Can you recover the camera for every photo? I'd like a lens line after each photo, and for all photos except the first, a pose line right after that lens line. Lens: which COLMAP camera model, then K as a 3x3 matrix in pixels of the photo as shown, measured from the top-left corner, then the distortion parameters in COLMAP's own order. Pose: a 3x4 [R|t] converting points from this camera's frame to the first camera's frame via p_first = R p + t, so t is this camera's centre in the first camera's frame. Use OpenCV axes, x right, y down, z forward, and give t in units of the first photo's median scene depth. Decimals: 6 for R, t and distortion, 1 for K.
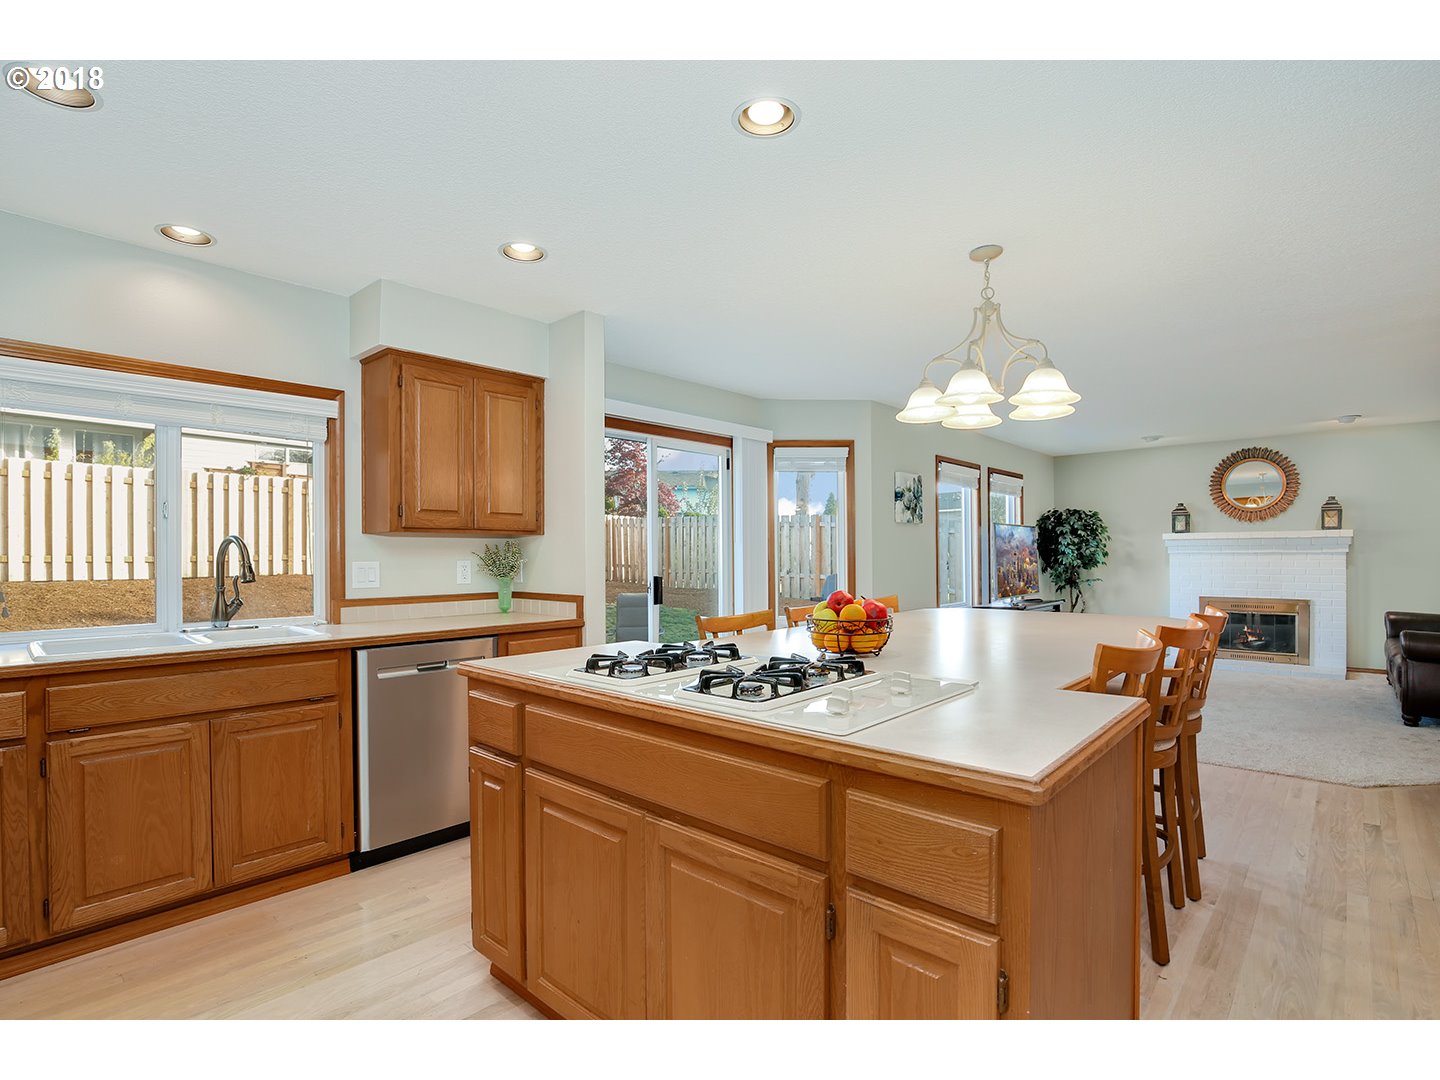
lens RADIAL K [[673.2, 0, 743.8], [0, 673.2, 551.4], [0, 0, 1]] dist [-0.024750, 0.000194]
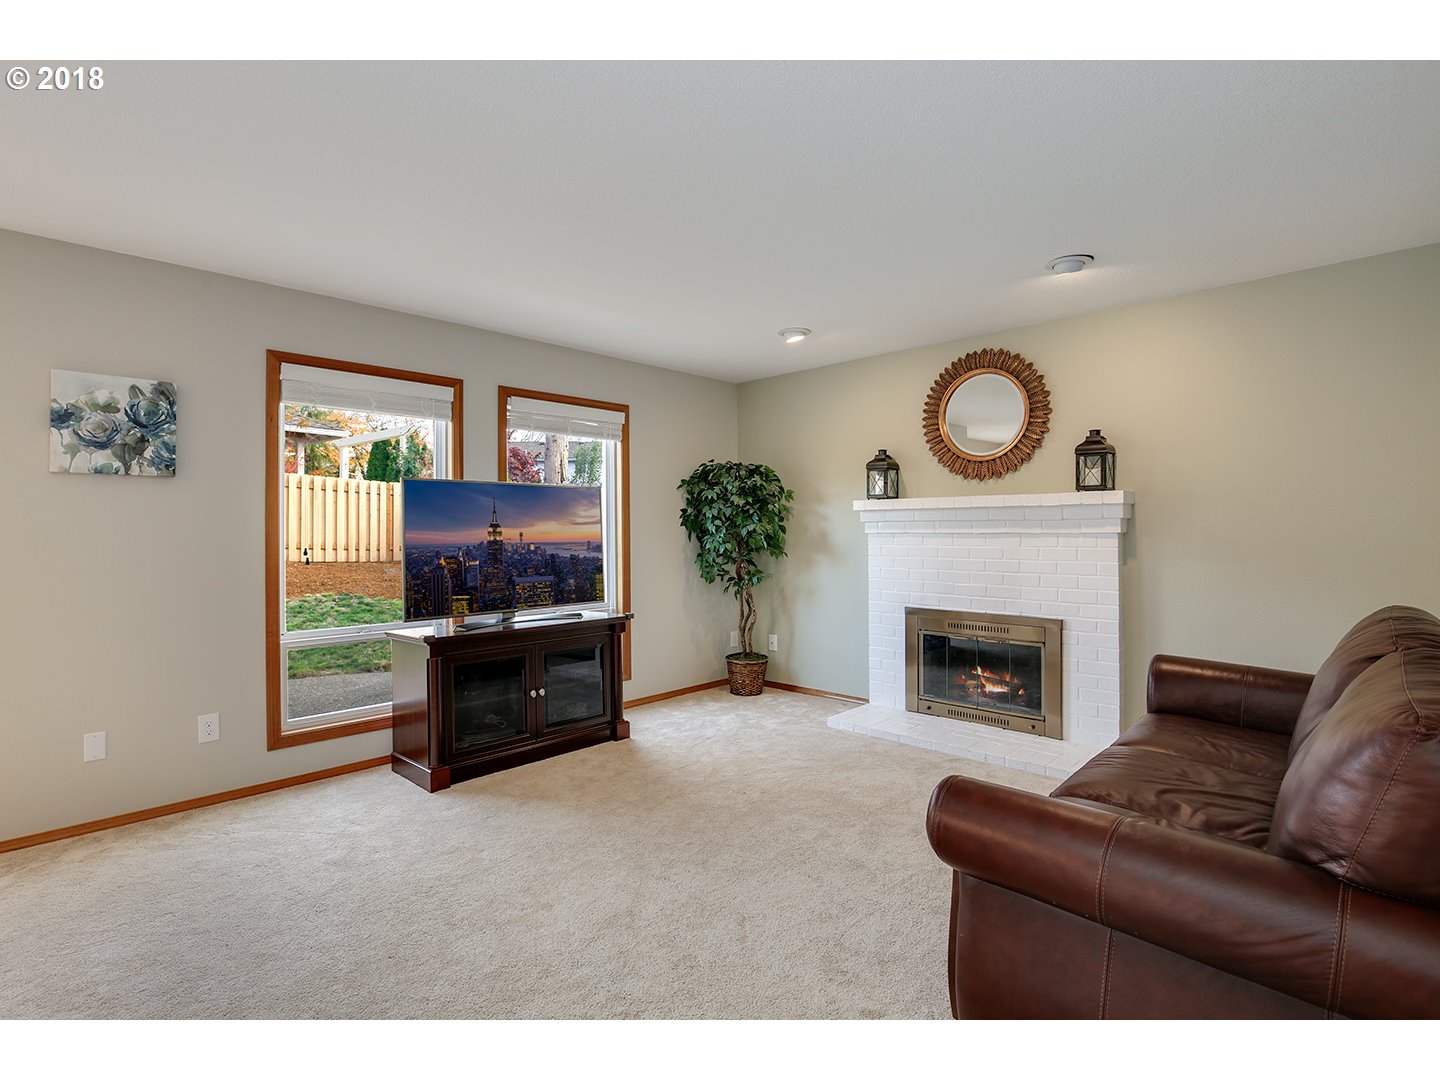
lens RADIAL K [[673.2, 0, 723.7], [0, 673.2, 524.6], [0, 0, 1]] dist [-0.024750, 0.000194]
pose [[0.999486, 0.001175, -0.032042, 0.566840], [-0.001286, 0.999993, -0.003448, -0.002953], [0.032038, 0.003488, 0.999481, 0.416515]]
